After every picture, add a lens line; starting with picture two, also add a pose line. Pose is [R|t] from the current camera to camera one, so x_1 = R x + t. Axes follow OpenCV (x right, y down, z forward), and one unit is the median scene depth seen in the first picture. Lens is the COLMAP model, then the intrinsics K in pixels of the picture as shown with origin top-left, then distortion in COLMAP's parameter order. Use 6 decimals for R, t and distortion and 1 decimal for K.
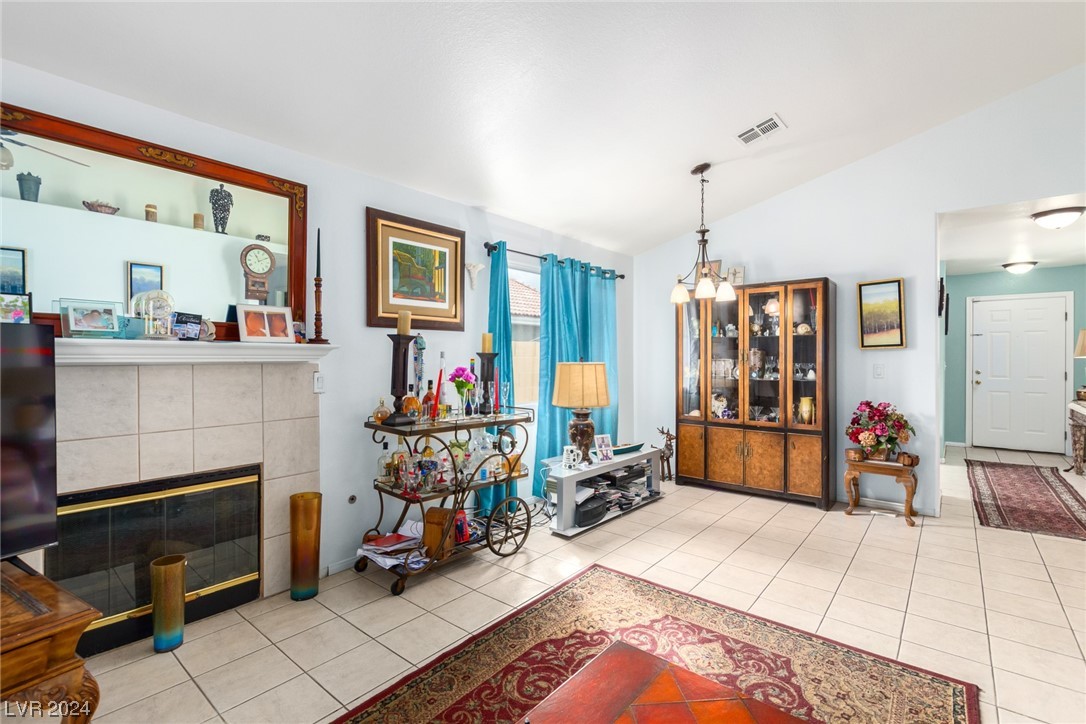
lens RADIAL K [[493.9, 0, 543.3], [0, 493.9, 363.8], [0, 0, 1]] dist [0.004865, -0.004762]
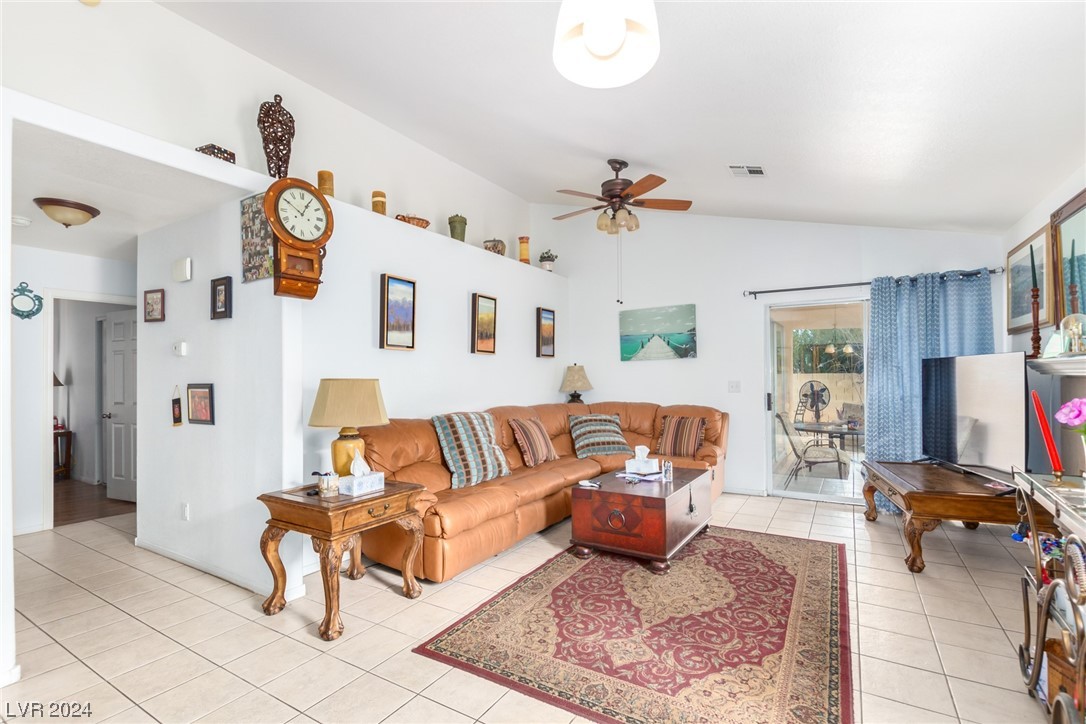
lens RADIAL K [[493.9, 0, 548.3], [0, 493.9, 371.4], [0, 0, 1]] dist [0.004865, -0.004762]
pose [[-0.989203, 0.009620, -0.146234, 0.425758], [0.009201, 0.999951, 0.003540, -0.019420], [0.146261, 0.002156, -0.989244, 1.329545]]
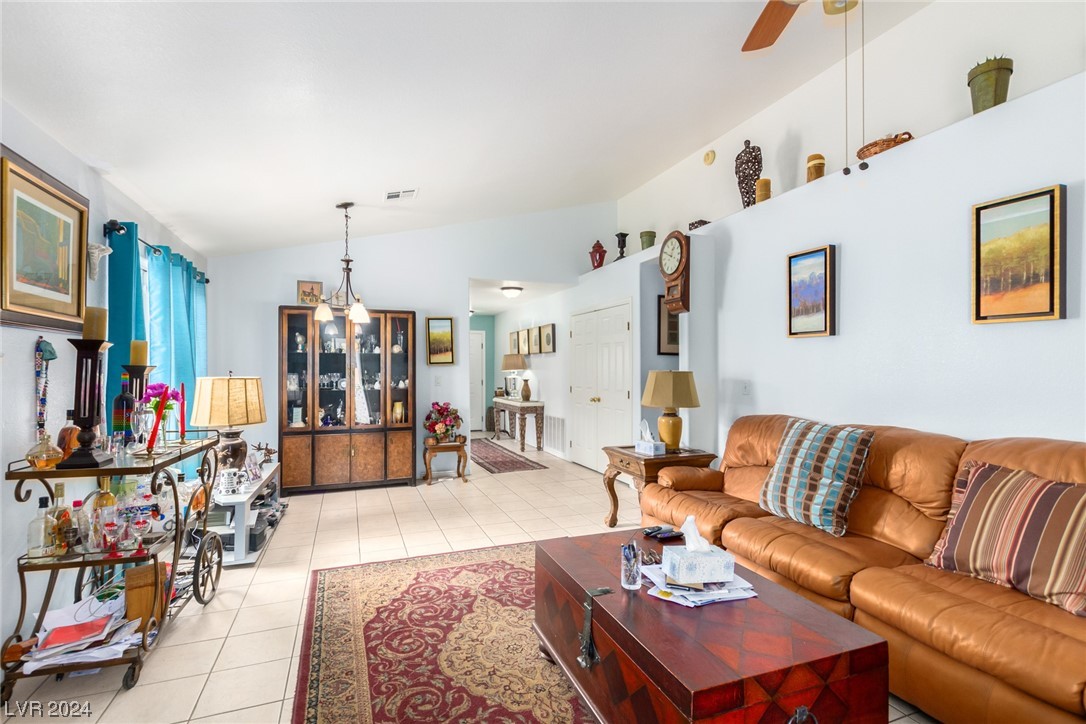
lens RADIAL K [[493.9, 0, 546.2], [0, 493.9, 362.1], [0, 0, 1]] dist [0.004865, -0.004762]
pose [[0.478629, 0.015583, 0.877879, -0.541826], [0.011082, 0.999656, -0.023787, -0.001323], [-0.877947, 0.021114, 0.478291, 0.064709]]
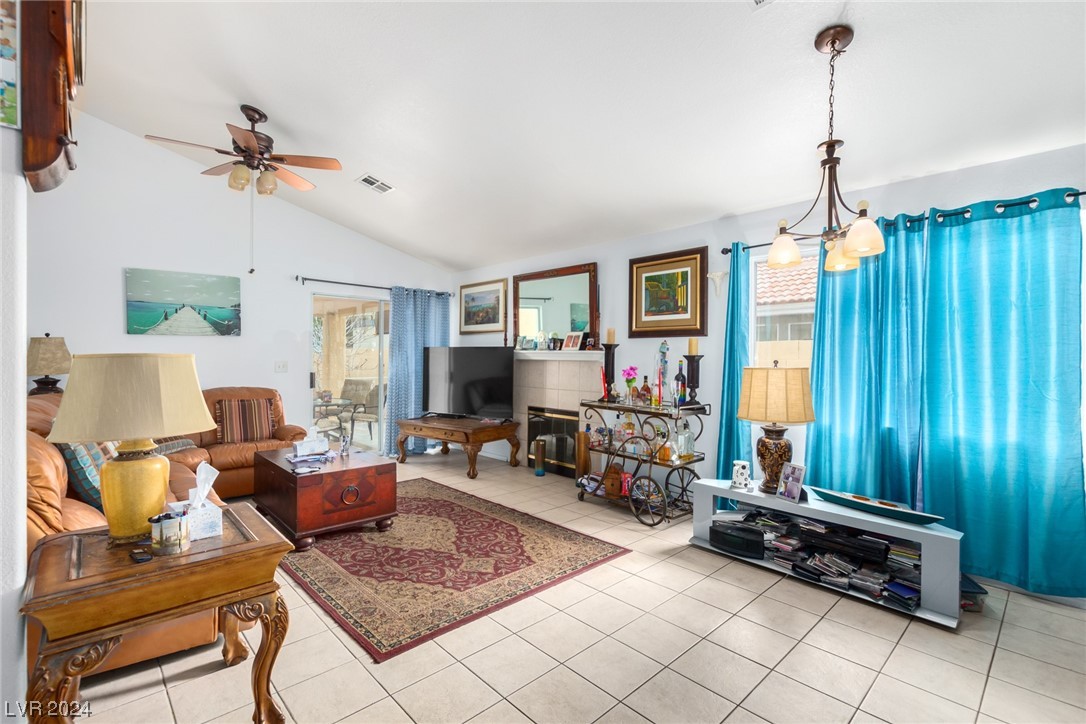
lens RADIAL K [[493.9, 0, 535.3], [0, 493.9, 363.1], [0, 0, 1]] dist [0.004865, -0.004762]
pose [[-0.133272, 0.013140, -0.990992, 1.122493], [-0.022324, 0.999619, 0.016257, -0.015884], [0.990828, 0.024290, -0.132928, 0.868352]]
